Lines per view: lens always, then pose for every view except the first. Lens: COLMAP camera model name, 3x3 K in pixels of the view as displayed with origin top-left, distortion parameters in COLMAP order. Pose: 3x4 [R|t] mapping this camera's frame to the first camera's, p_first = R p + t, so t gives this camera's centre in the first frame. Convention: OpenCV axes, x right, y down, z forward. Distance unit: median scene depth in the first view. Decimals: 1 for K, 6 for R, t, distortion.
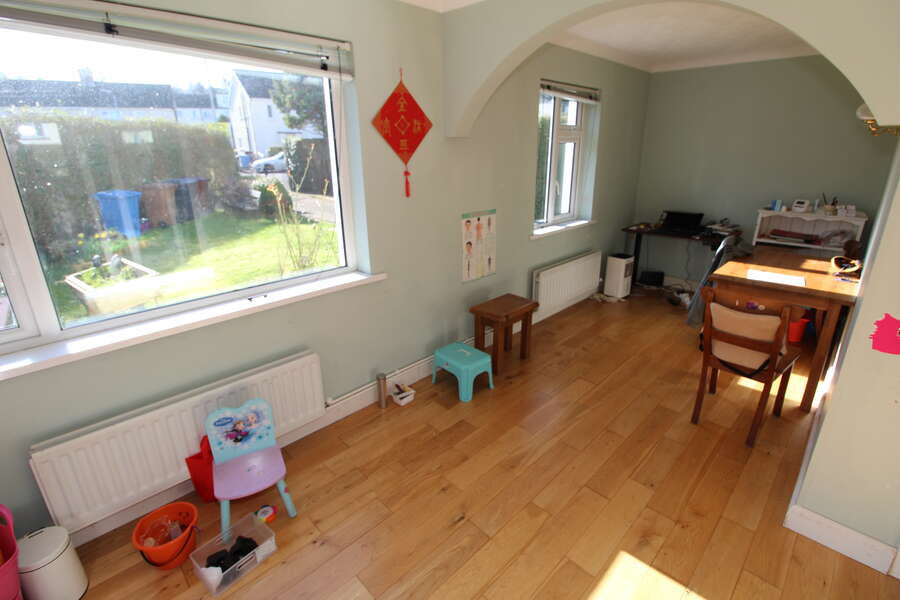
lens RADIAL K [[425.8, 0, 456.9], [0, 425.8, 300.2], [0, 0, 1]] dist [-0.009170, -0.001060]
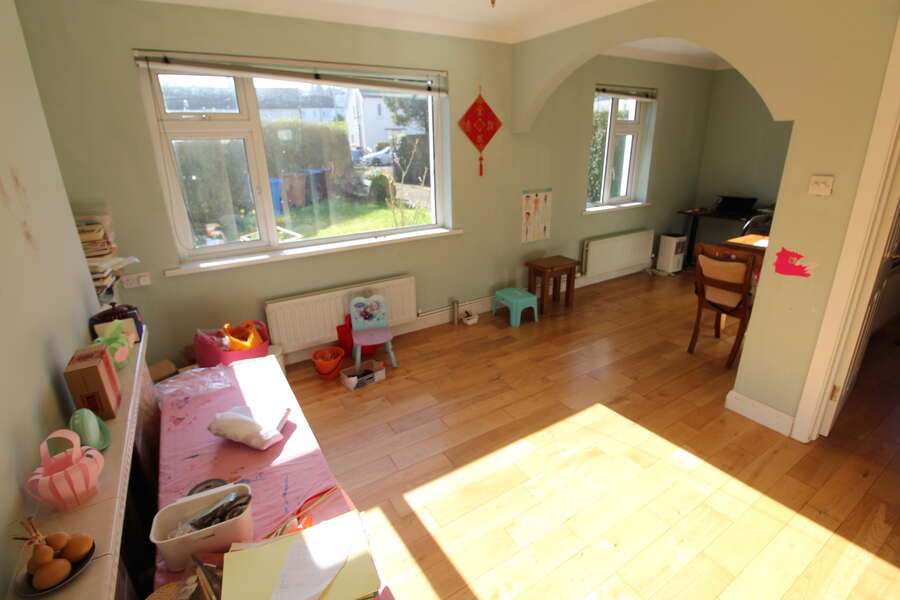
lens RADIAL K [[425.8, 0, 456.9], [0, 425.8, 300.2], [0, 0, 1]] dist [-0.009170, -0.001060]
pose [[0.976660, 0.062588, -0.205470, 0.110161], [-0.060051, 0.998023, 0.018565, 0.133621], [0.206225, -0.005793, 0.978487, -0.362115]]
